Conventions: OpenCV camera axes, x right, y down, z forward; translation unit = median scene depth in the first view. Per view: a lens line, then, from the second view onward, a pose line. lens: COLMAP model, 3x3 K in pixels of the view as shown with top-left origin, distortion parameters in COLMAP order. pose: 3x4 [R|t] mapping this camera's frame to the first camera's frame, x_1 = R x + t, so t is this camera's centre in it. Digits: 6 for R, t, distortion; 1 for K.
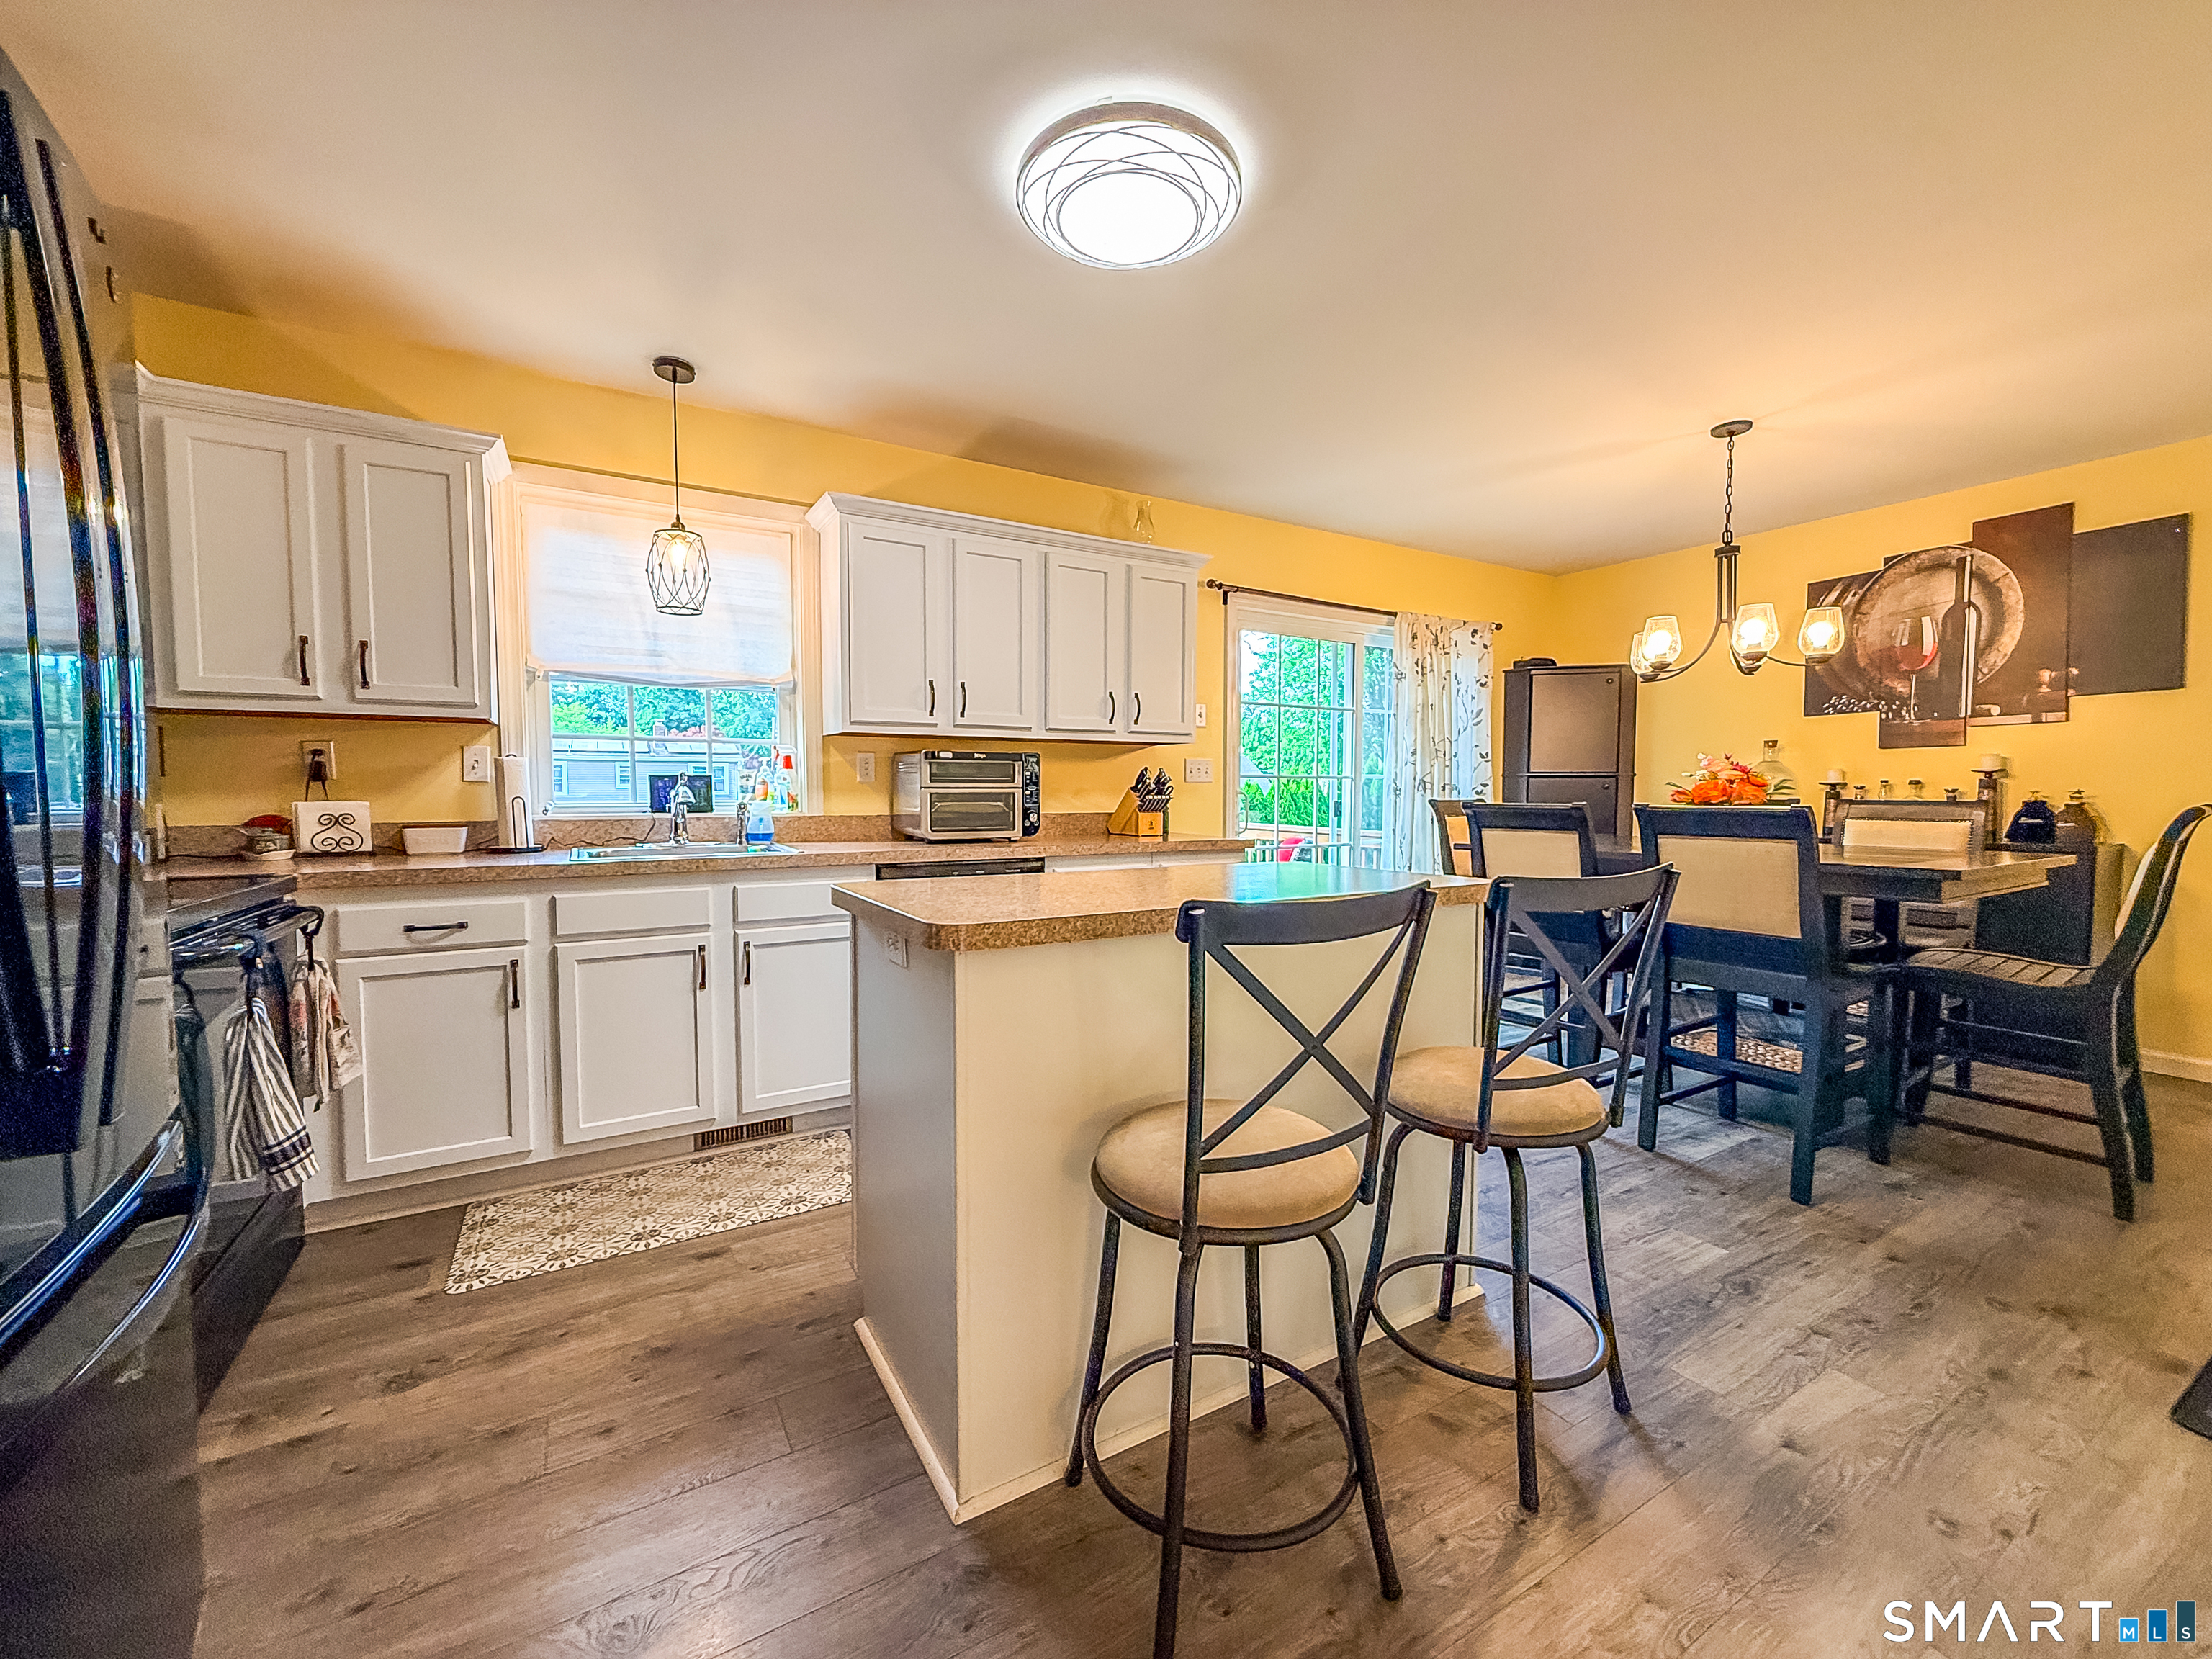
lens RADIAL K [[879.5, 0, 1097.8], [0, 879.5, 832.2], [0, 0, 1]] dist [-0.000918, -0.000206]
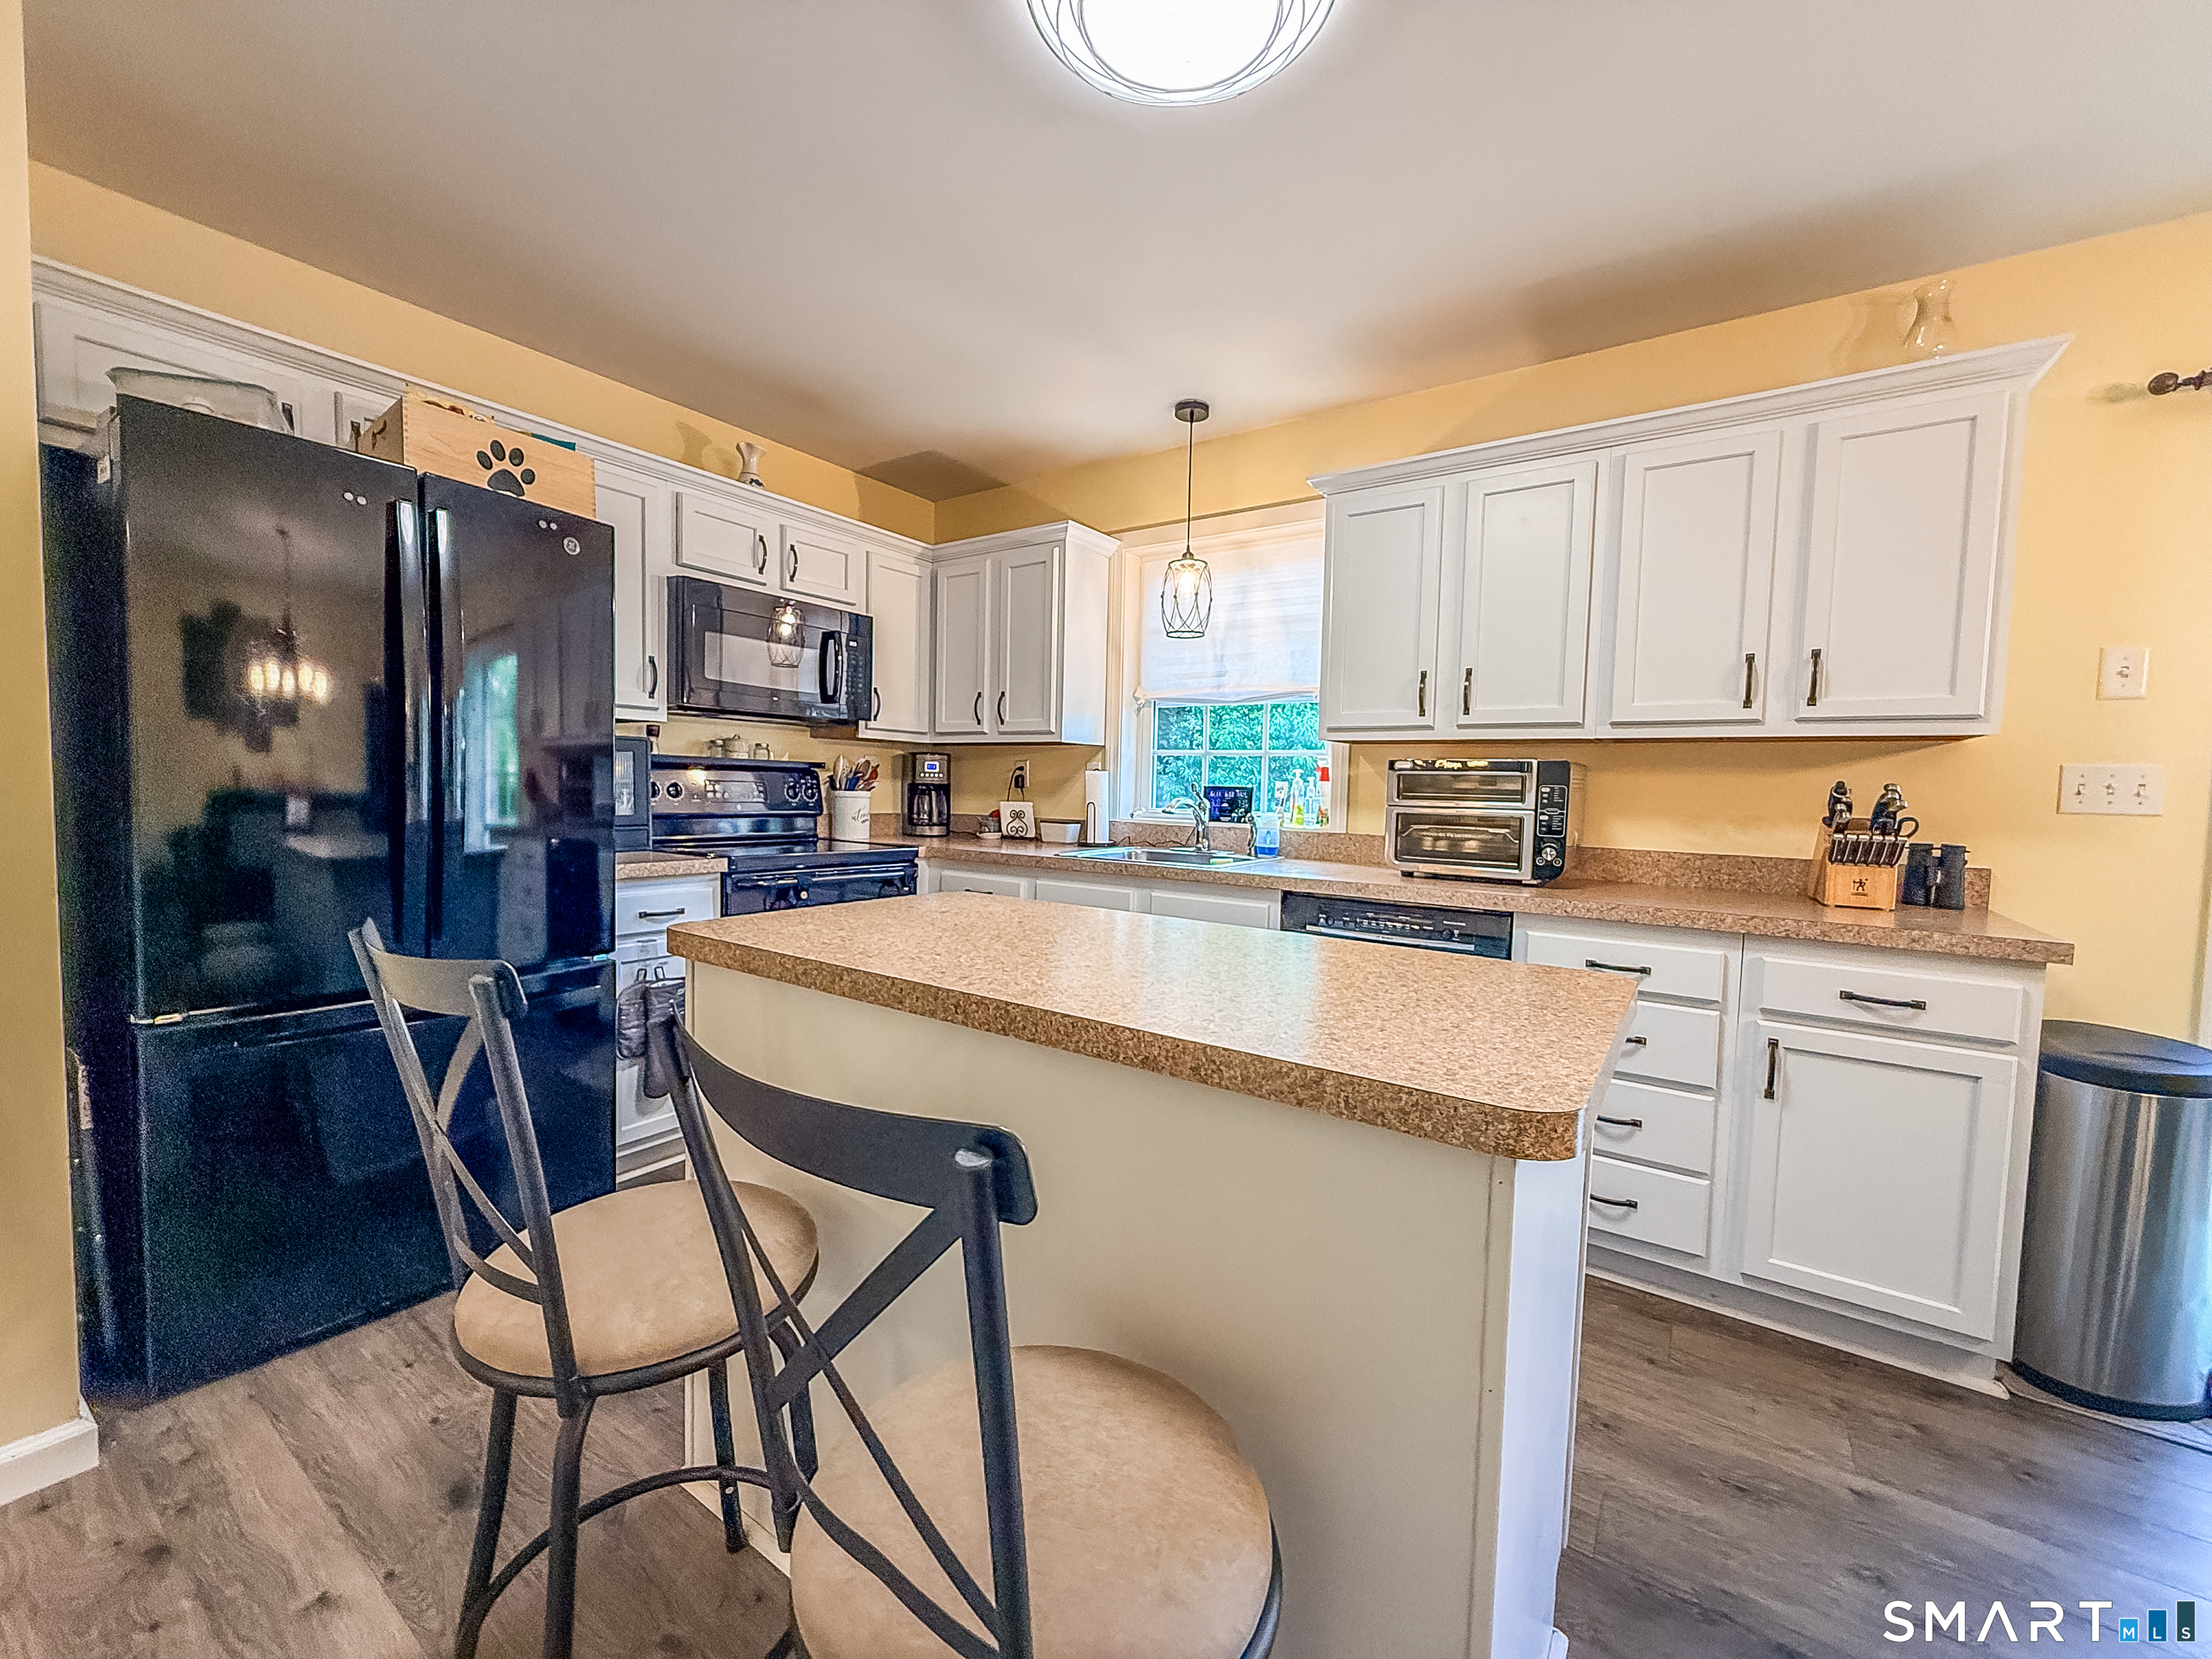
lens RADIAL K [[879.5, 0, 1105.8], [0, 879.5, 831.1], [0, 0, 1]] dist [-0.000918, -0.000206]
pose [[0.424166, 0.056364, -0.903829, 0.474739], [-0.068584, 0.997194, 0.030000, -0.037436], [0.902984, 0.049263, 0.426841, 0.467630]]
